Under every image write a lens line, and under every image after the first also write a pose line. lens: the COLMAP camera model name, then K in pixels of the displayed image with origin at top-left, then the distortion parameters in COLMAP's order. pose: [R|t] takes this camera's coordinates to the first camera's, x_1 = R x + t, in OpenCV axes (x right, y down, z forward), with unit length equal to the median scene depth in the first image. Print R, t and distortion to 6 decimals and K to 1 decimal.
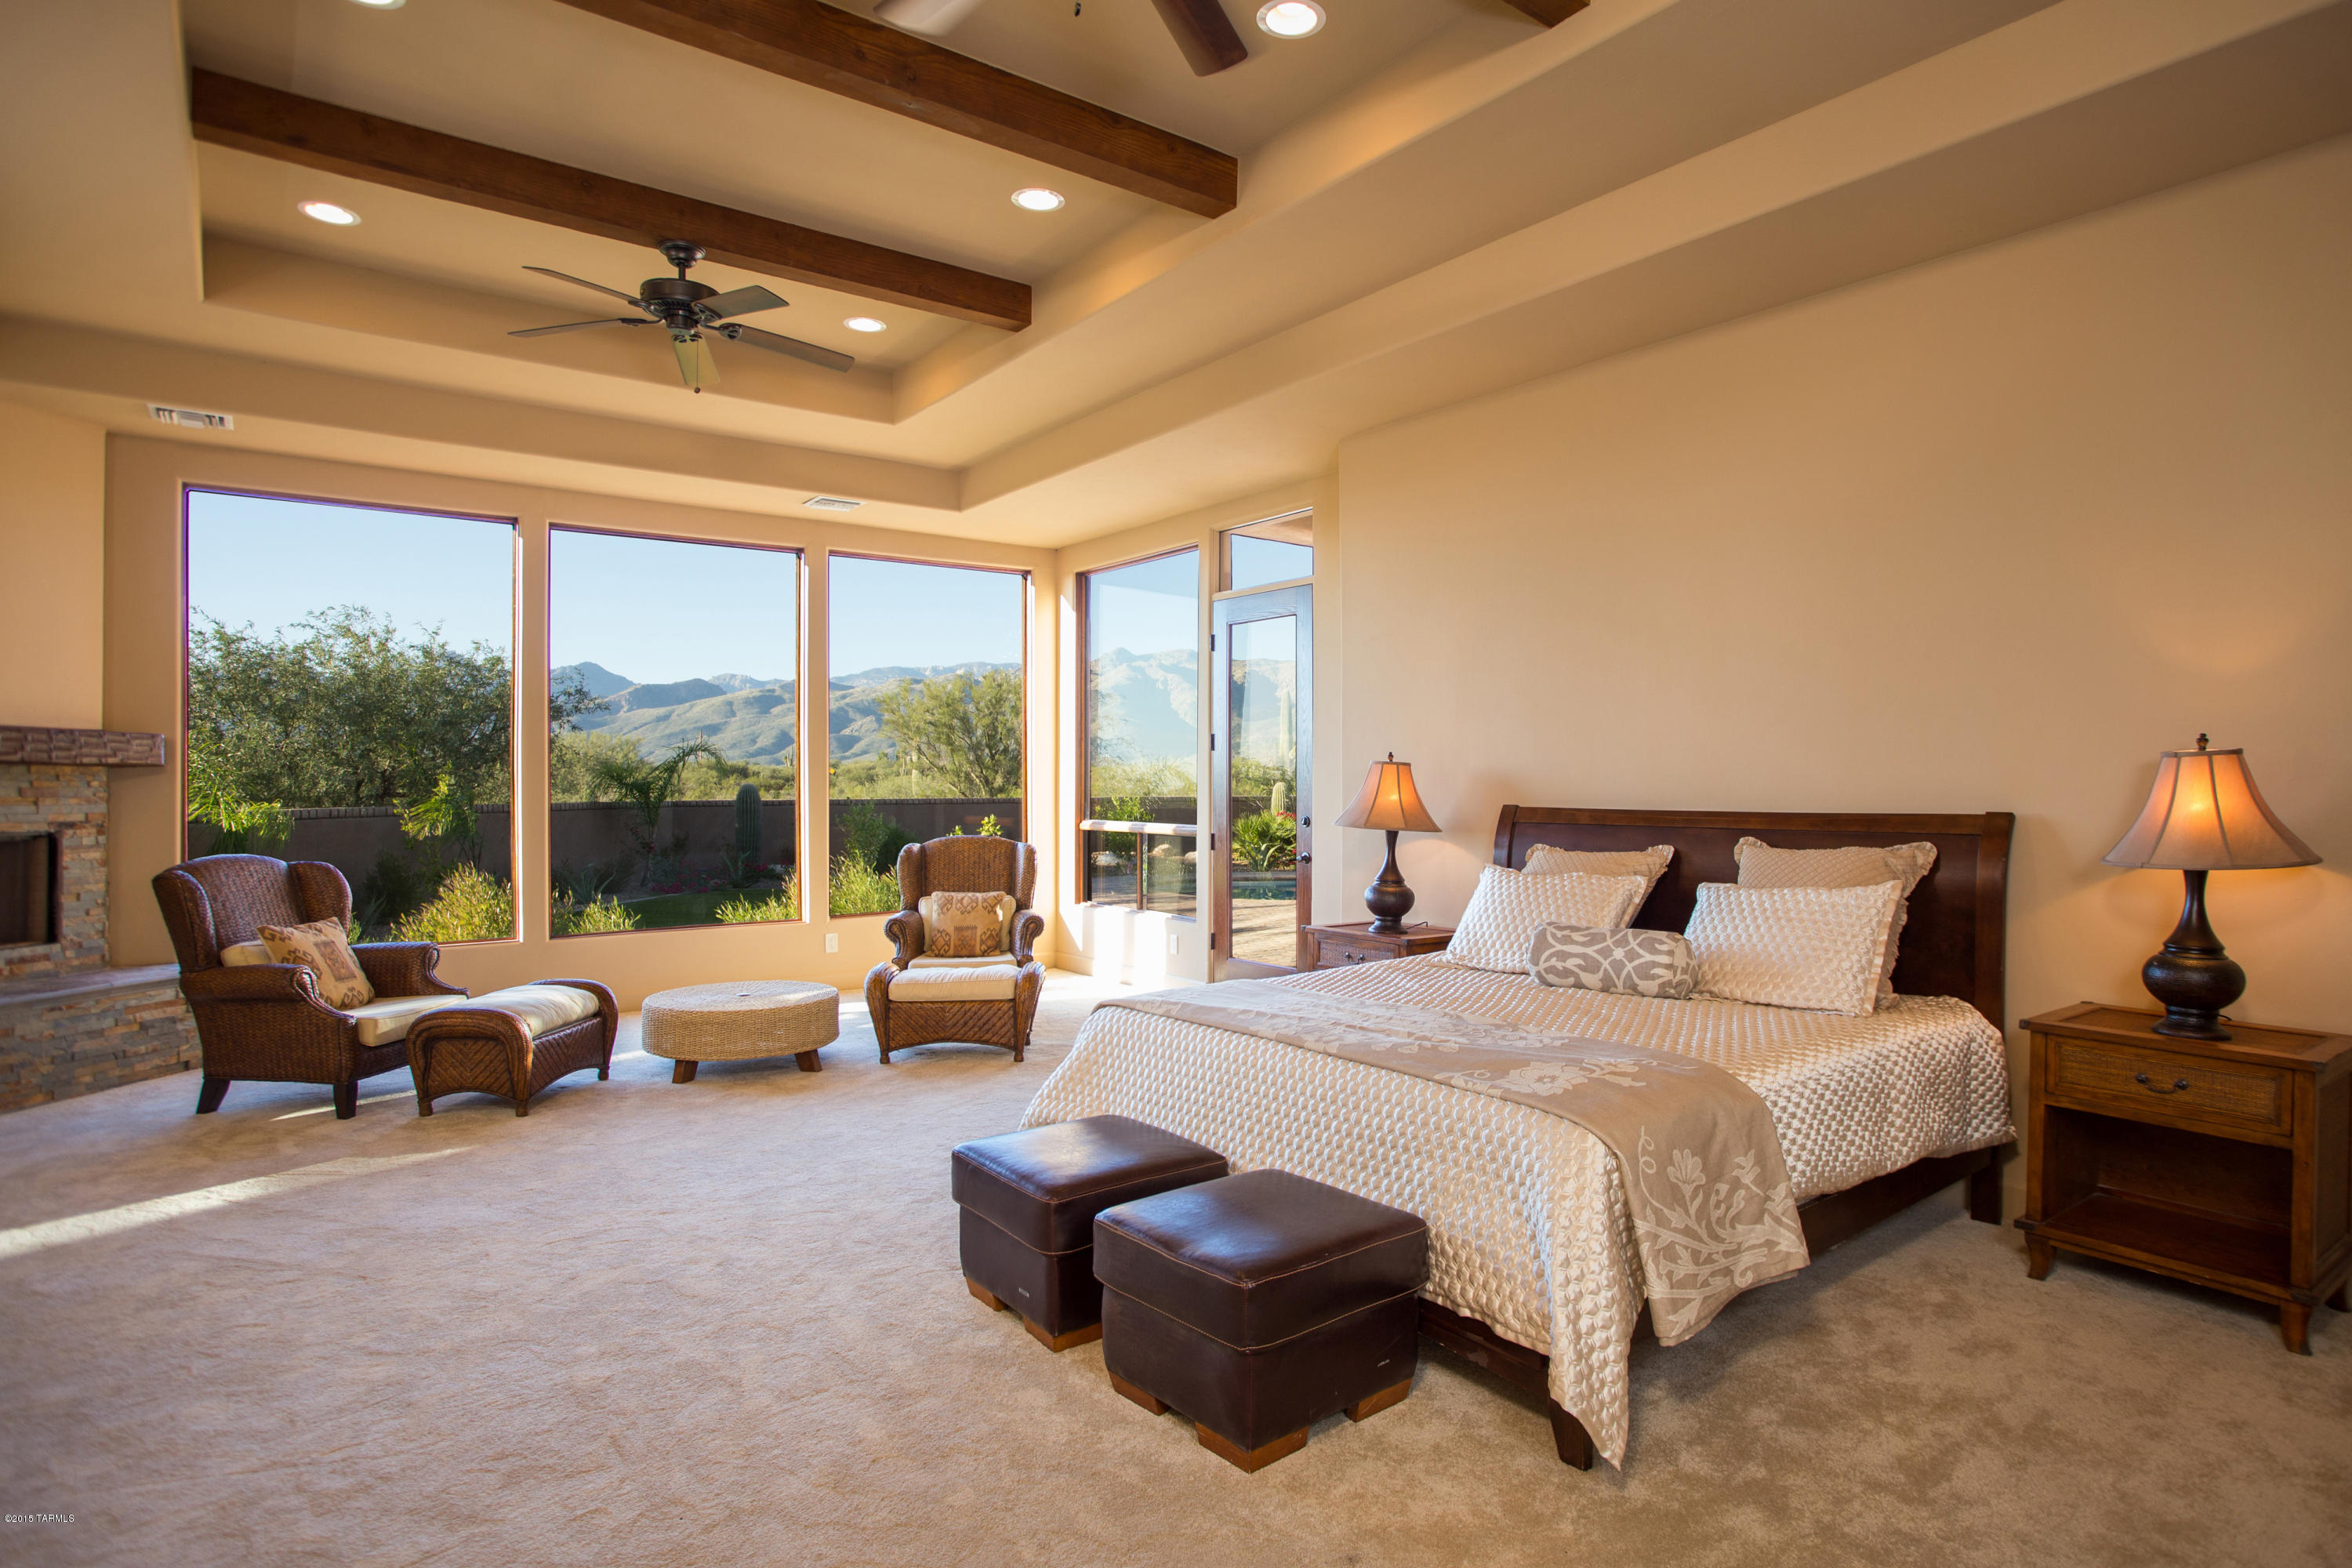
lens RADIAL K [[1280.2, 0, 1240.4], [0, 1280.2, 762.8], [0, 0, 1]] dist [-0.072394, 0.027214]
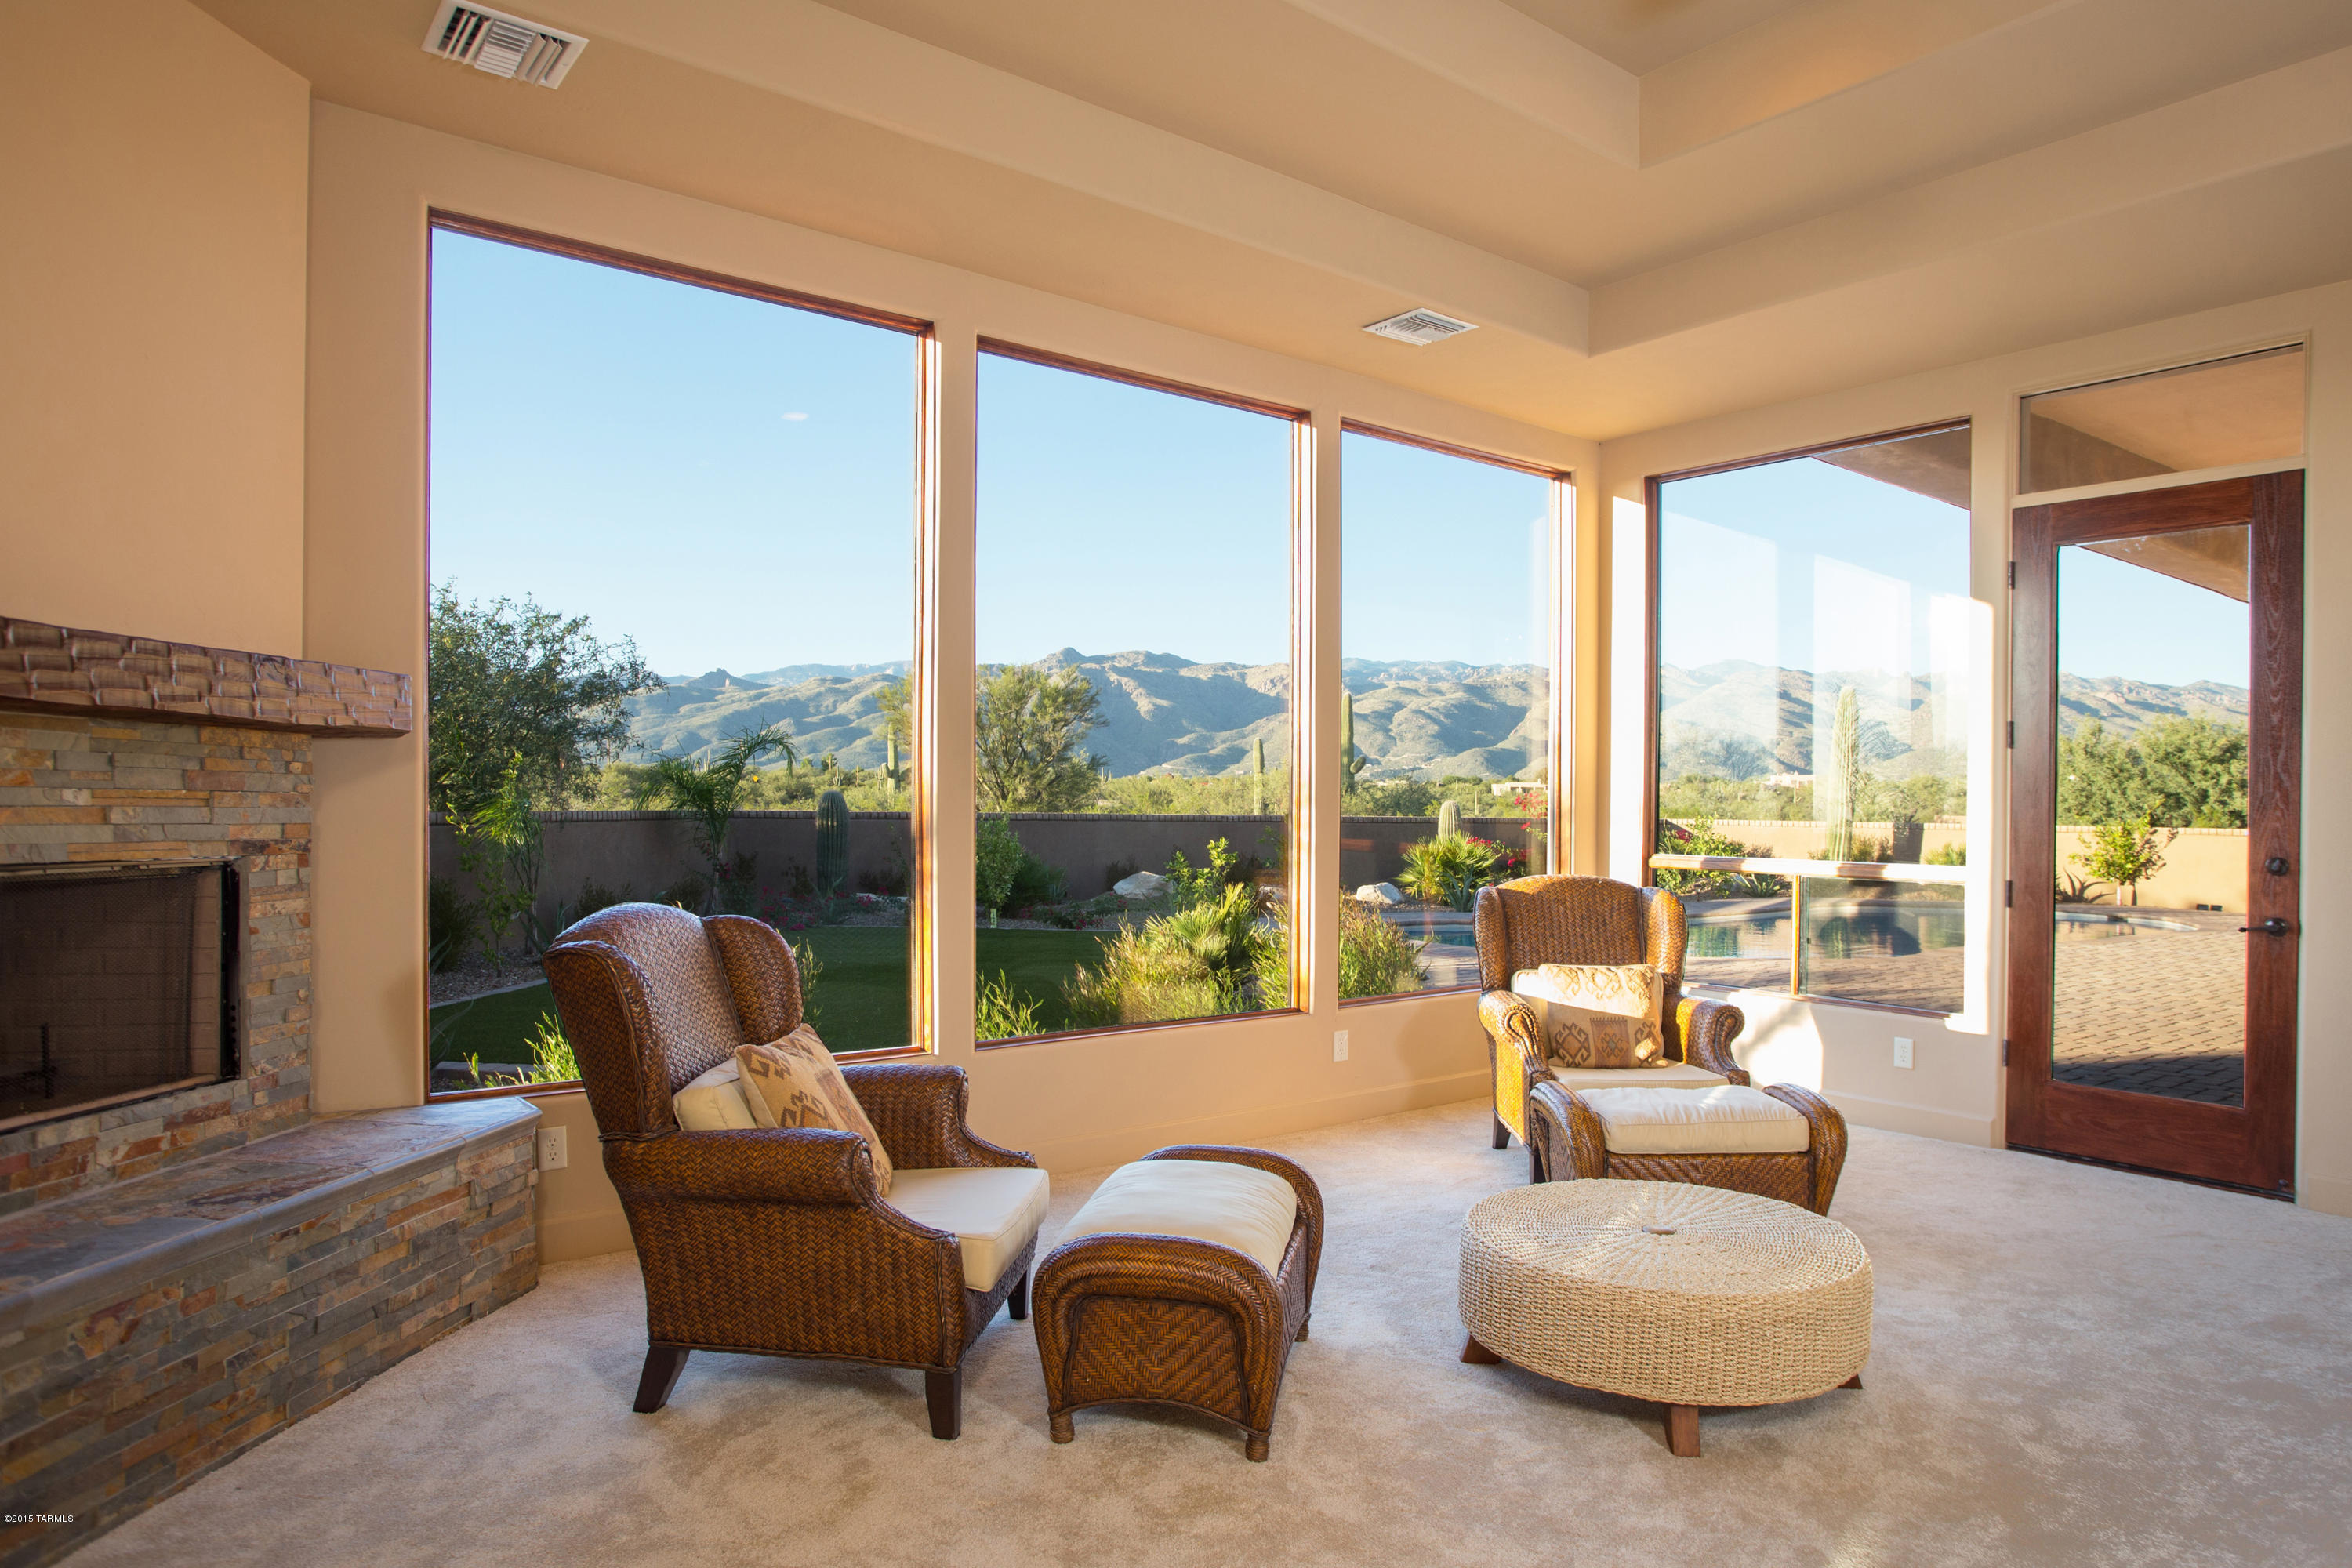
lens RADIAL K [[1385.6, 0, 1176.0], [0, 1385.6, 784.0], [0, 0, 1]] dist [-0.051693, 0.001454]
pose [[0.999861, 0.015071, 0.007102, -0.570693], [-0.015109, 0.999872, 0.005331, 0.015747], [-0.007021, -0.005438, 0.999961, 0.427597]]
